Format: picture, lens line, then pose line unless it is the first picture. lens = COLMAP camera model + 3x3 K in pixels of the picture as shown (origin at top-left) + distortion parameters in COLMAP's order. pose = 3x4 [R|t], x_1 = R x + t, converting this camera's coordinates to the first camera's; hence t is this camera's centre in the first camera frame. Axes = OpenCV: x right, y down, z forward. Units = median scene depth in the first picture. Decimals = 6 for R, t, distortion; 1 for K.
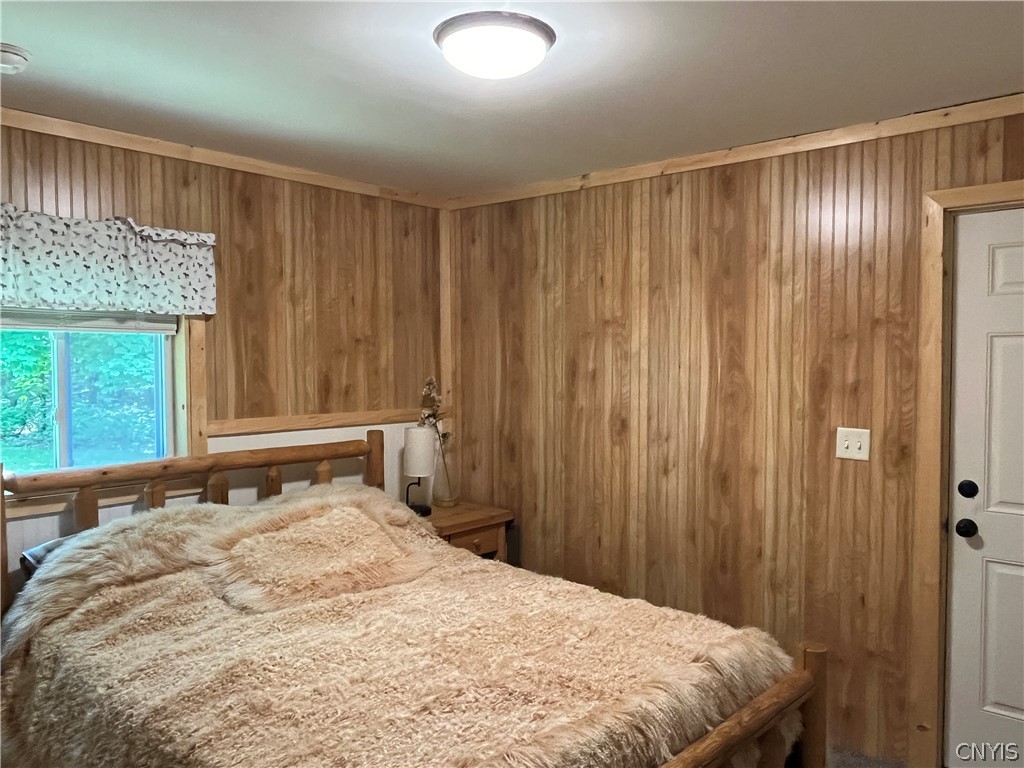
lens RADIAL K [[763.1, 0, 505.1], [0, 763.1, 390.1], [0, 0, 1]] dist [0.004163, -0.013404]
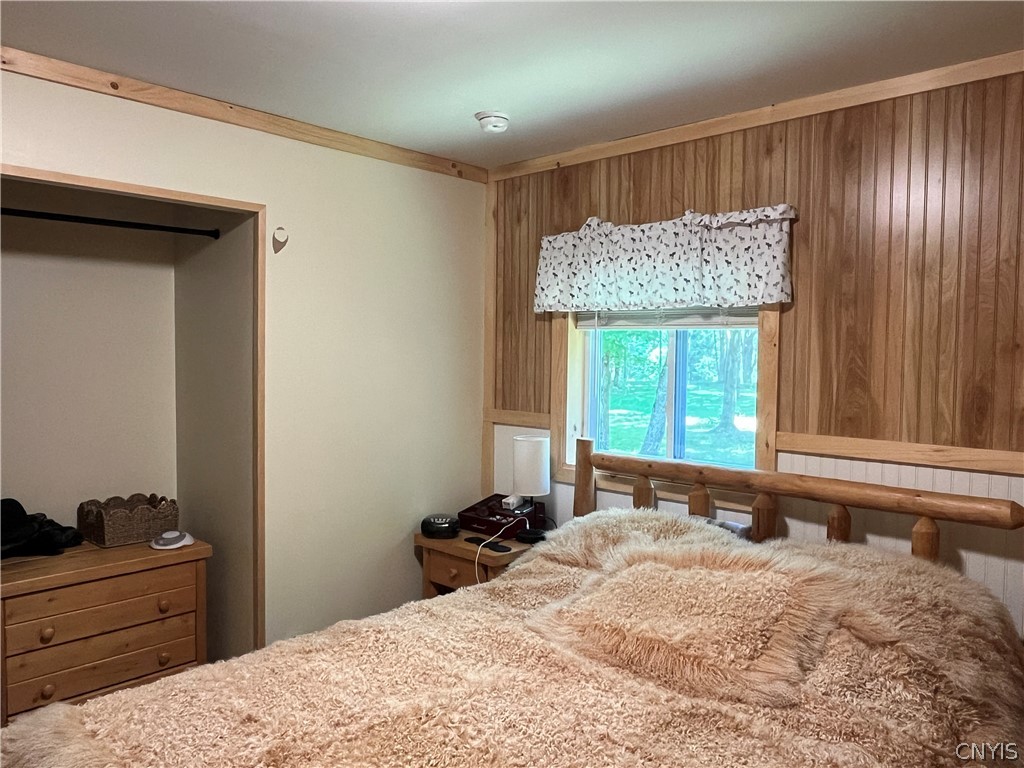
lens RADIAL K [[763.1, 0, 505.4], [0, 763.1, 378.1], [0, 0, 1]] dist [0.004163, -0.013404]
pose [[-0.012348, 0.050033, -0.998671, 0.459404], [-0.036833, 0.998047, 0.050457, -0.050575], [0.999245, 0.037407, -0.010481, 0.737492]]
